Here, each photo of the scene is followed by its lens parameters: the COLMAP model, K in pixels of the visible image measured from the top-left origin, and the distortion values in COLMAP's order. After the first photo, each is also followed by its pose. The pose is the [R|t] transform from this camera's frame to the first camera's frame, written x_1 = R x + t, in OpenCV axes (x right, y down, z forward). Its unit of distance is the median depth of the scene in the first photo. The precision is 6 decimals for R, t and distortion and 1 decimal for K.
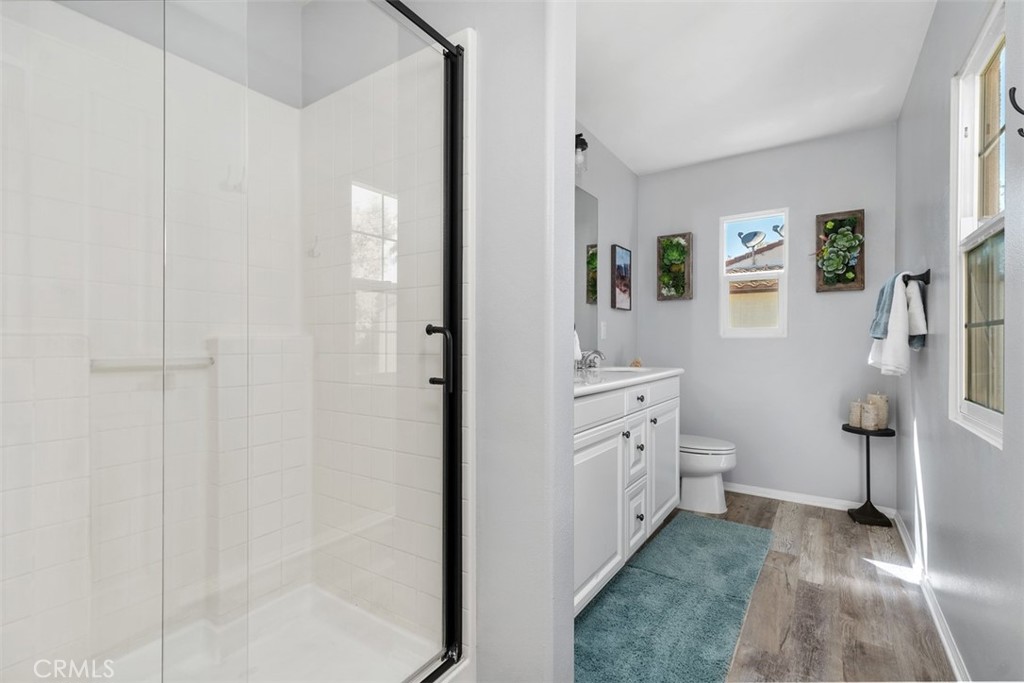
lens RADIAL K [[463.8, 0, 508.3], [0, 463.8, 343.4], [0, 0, 1]] dist [0.006090, -0.000079]
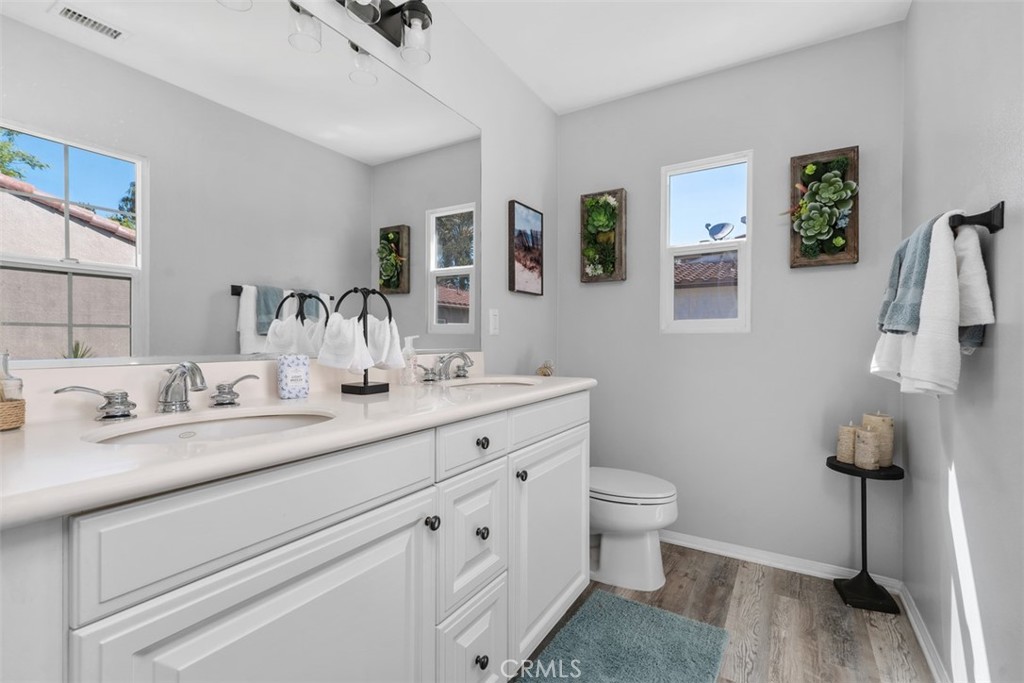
lens RADIAL K [[463.8, 0, 508.3], [0, 463.8, 343.4], [0, 0, 1]] dist [0.006090, -0.000079]
pose [[0.998739, -0.001220, 0.050191, 0.211618], [0.000890, 0.999978, 0.006598, -0.000741], [-0.050198, -0.006545, 0.998718, 0.335929]]
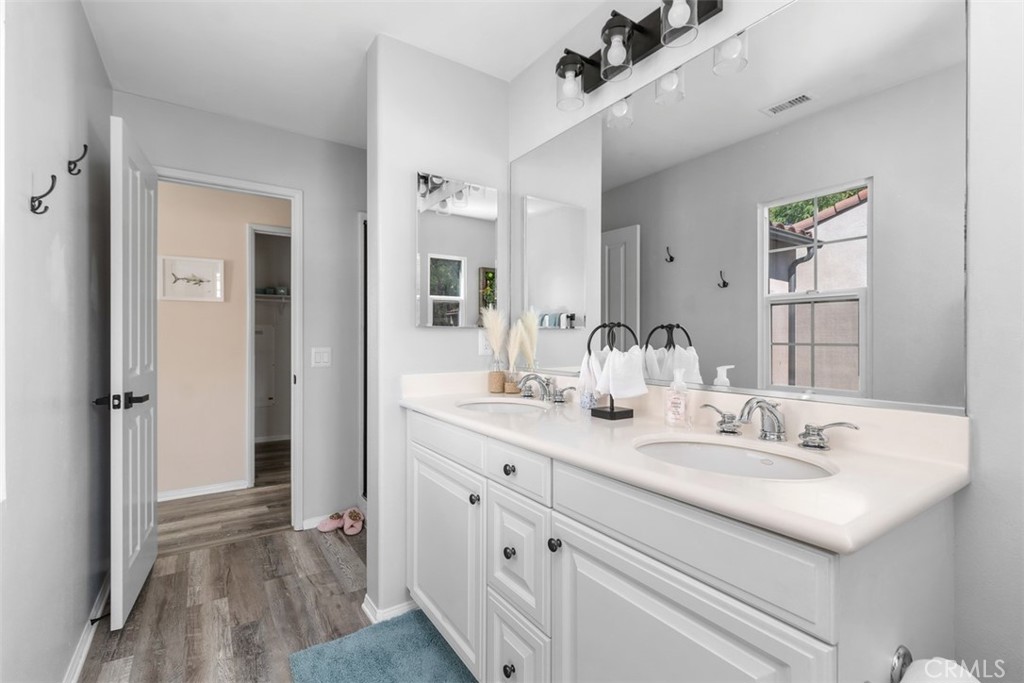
lens RADIAL K [[463.8, 0, 508.3], [0, 463.8, 343.4], [0, 0, 1]] dist [0.006090, -0.000079]
pose [[-0.378756, 0.006017, -0.925477, 0.519024], [0.000799, 0.999981, 0.006175, -0.025809], [0.925496, 0.001600, -0.378754, 0.767450]]
